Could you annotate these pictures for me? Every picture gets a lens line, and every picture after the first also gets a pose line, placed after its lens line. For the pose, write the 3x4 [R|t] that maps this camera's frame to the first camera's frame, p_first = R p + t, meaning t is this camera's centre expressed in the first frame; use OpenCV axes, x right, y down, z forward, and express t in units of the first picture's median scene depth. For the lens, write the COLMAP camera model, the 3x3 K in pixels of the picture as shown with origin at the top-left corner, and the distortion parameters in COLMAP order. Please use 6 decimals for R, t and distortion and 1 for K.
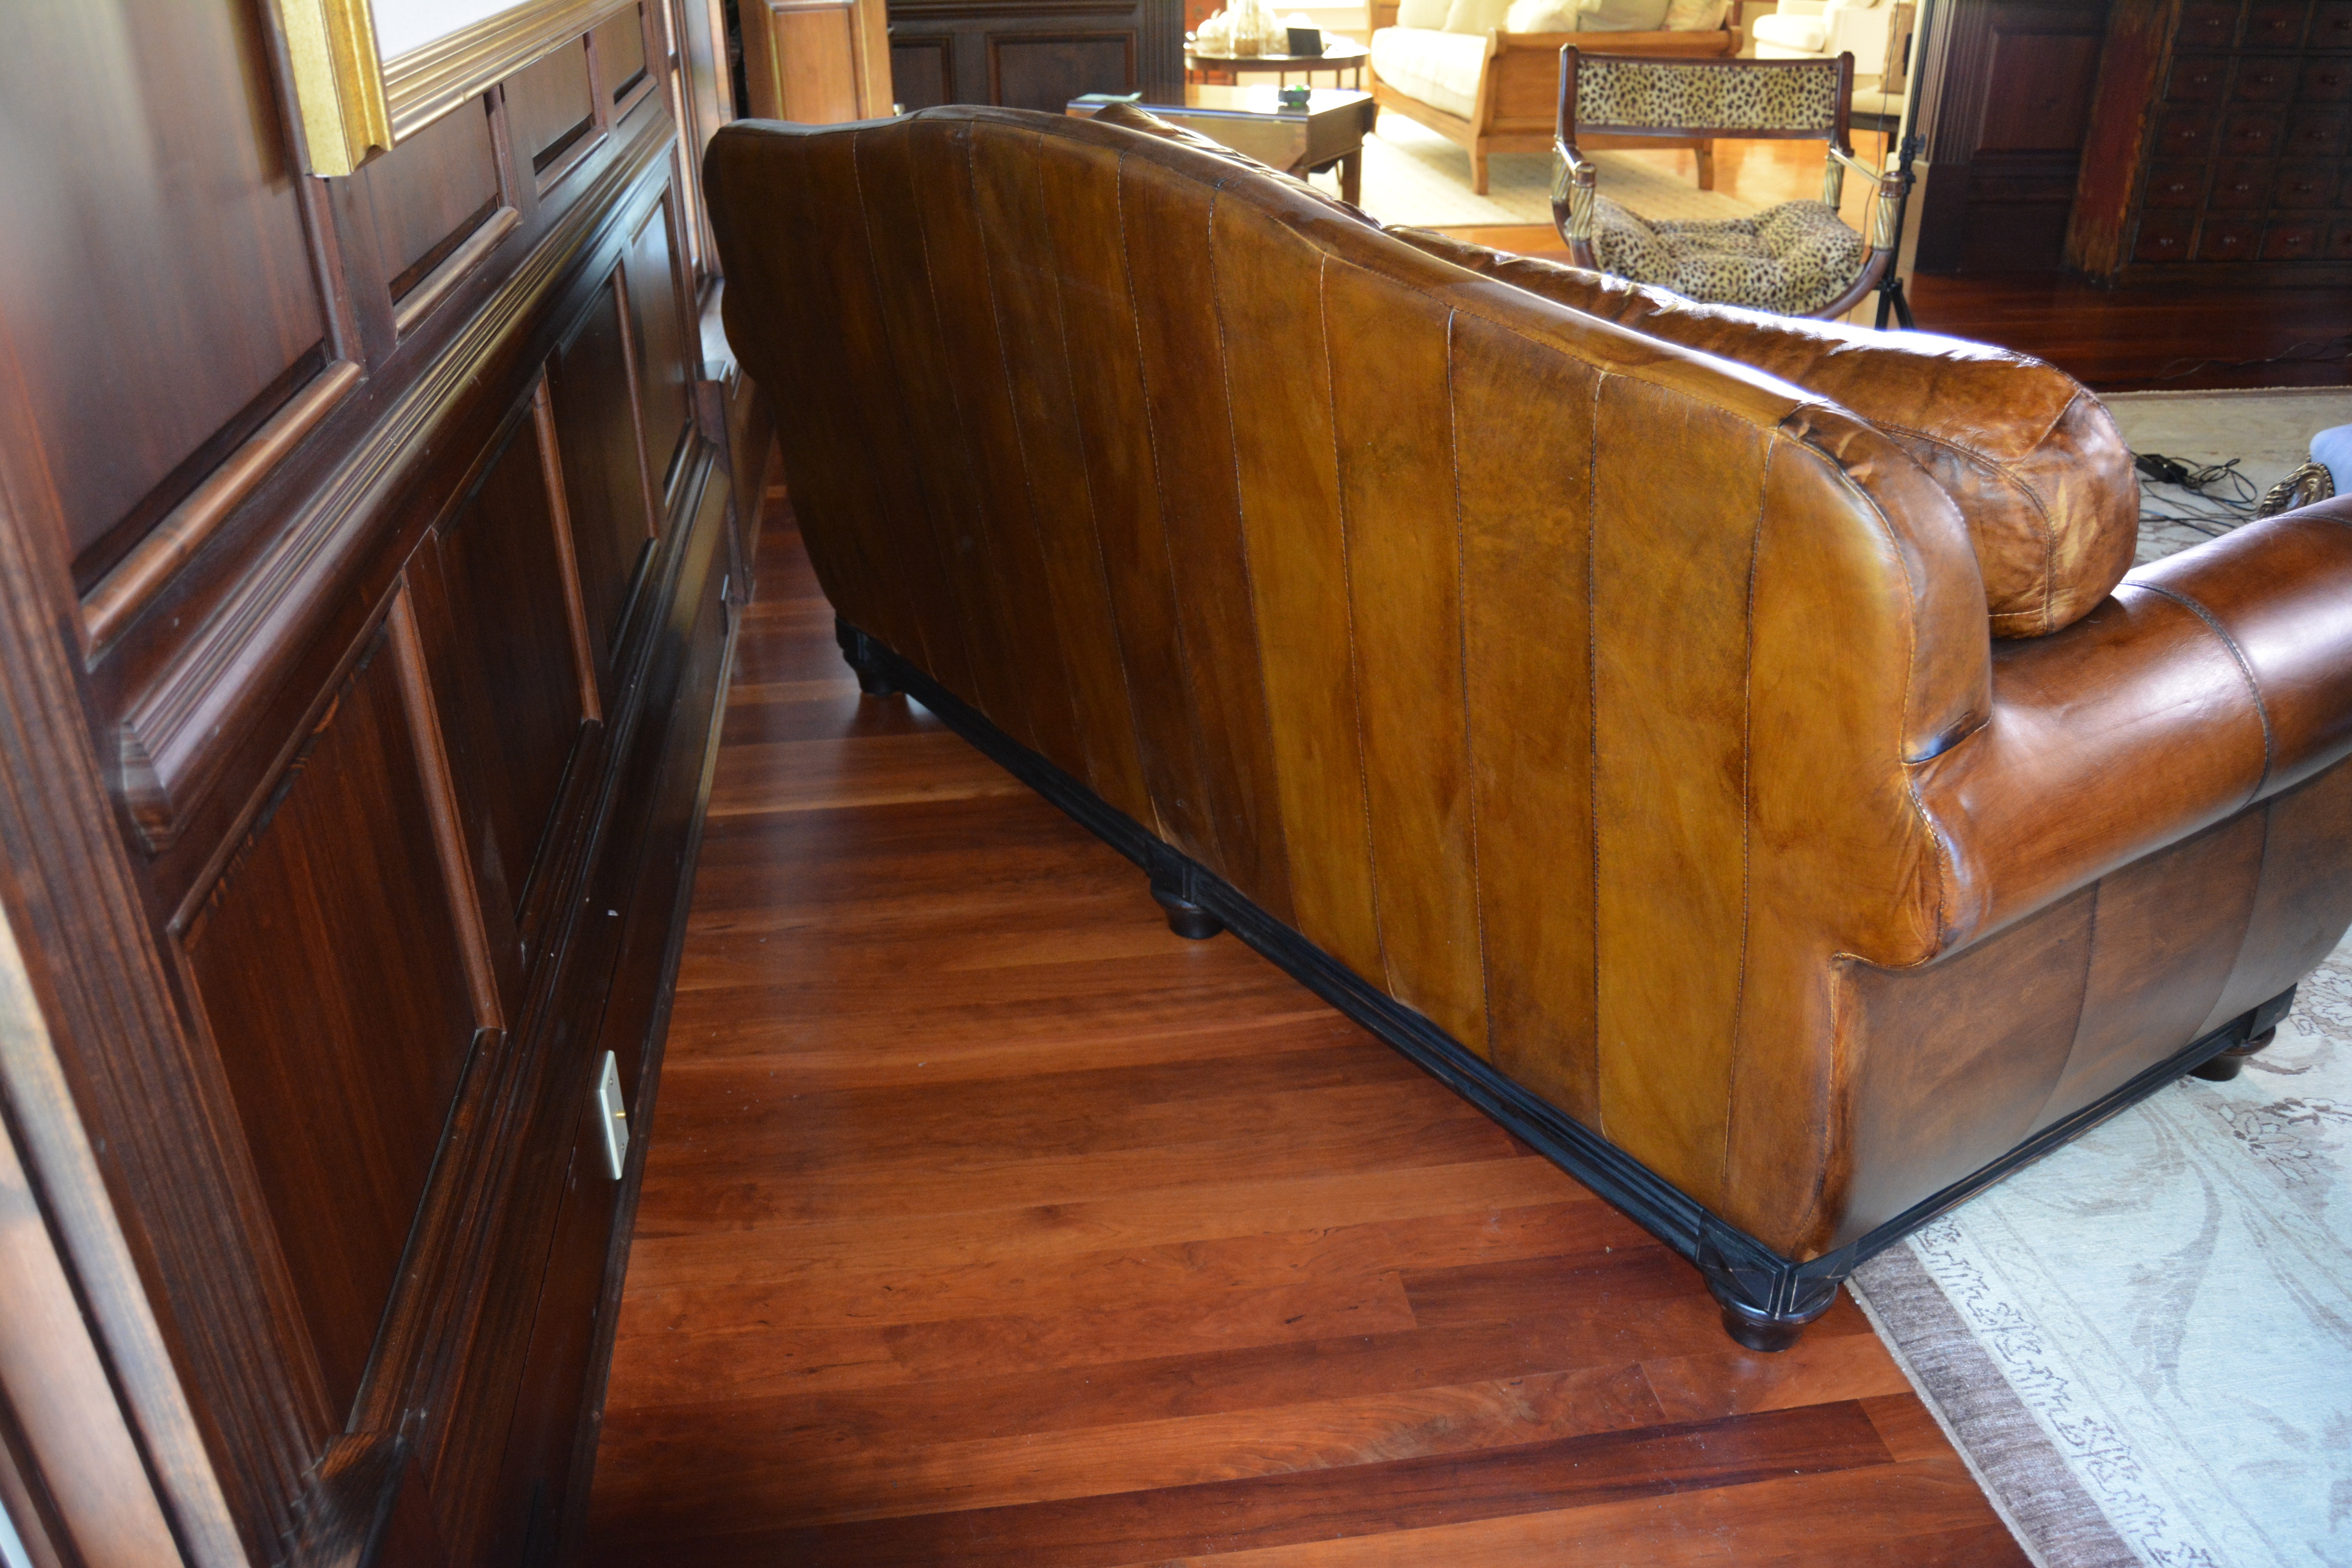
lens RADIAL K [[1808.4, 0, 1175.4], [0, 1808.4, 769.4], [0, 0, 1]] dist [-0.080837, 0.010294]
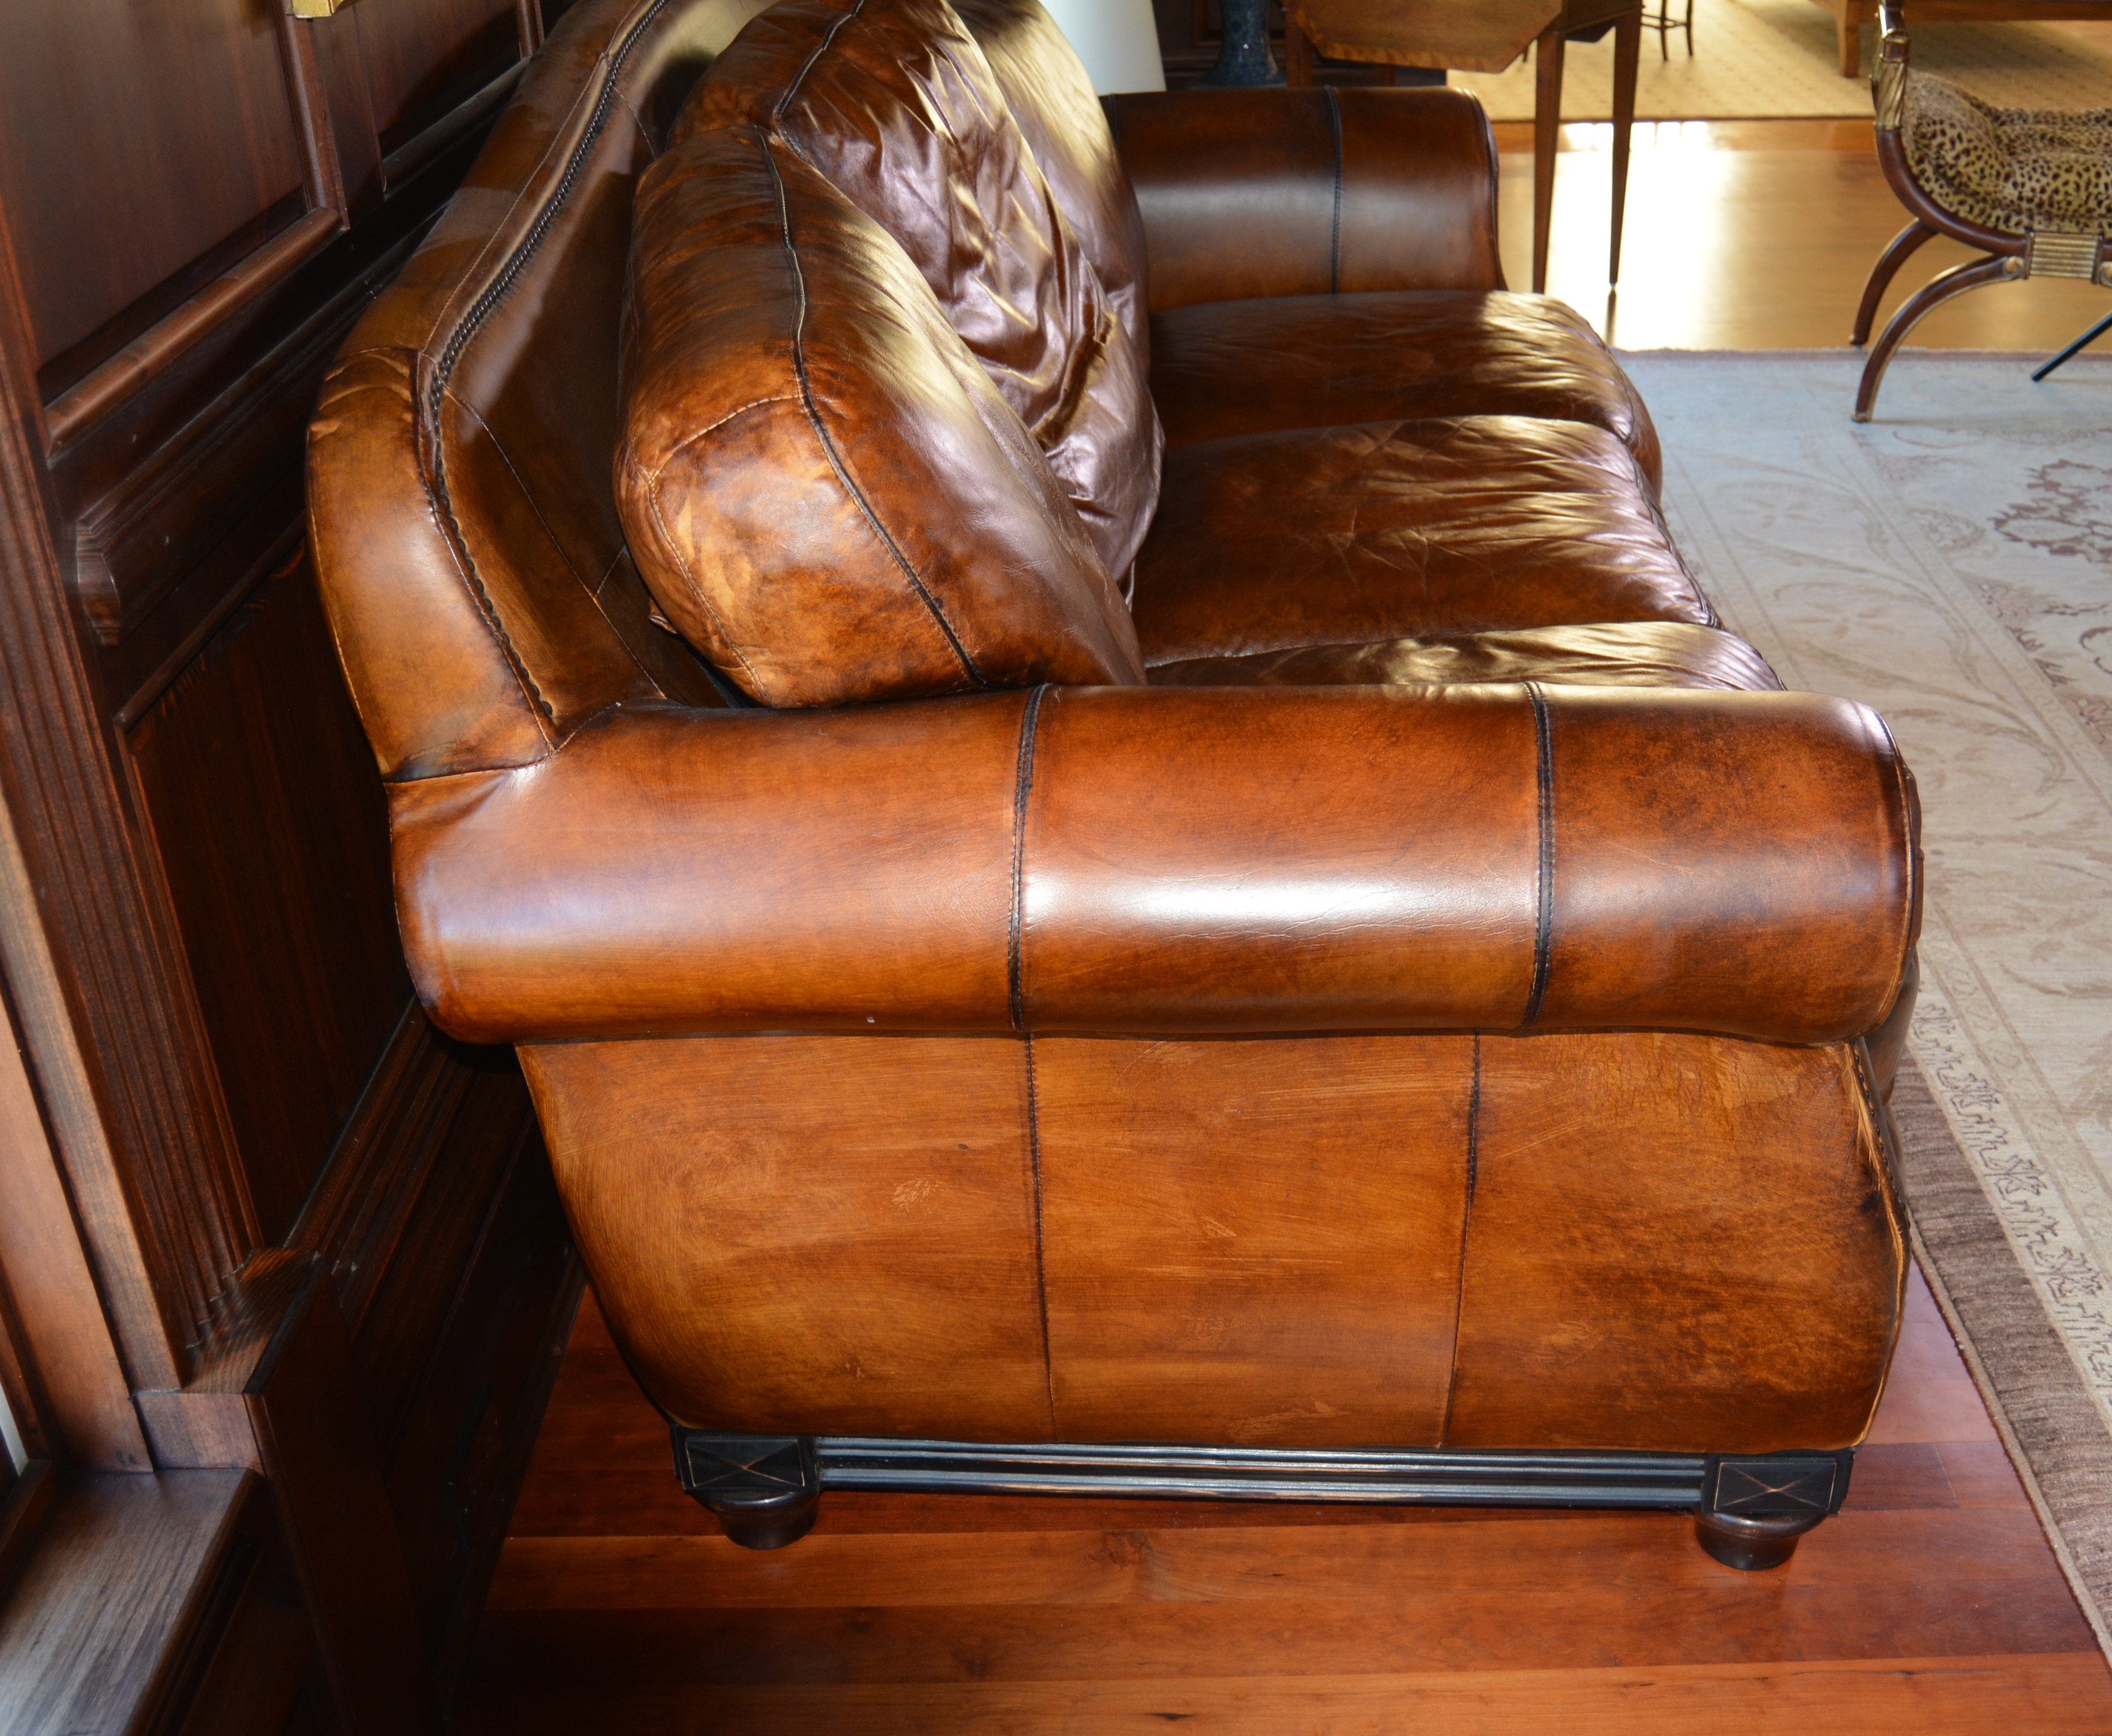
lens RADIAL K [[2192.5, 0, 1058.4], [0, 2192.5, 876.4], [0, 0, 1]] dist [-0.083053, 0.000000]
pose [[0.989843, 0.055873, -0.130727, 0.163138], [-0.049267, 0.997366, 0.053240, 0.081531], [0.133357, -0.046259, 0.989988, -0.213374]]
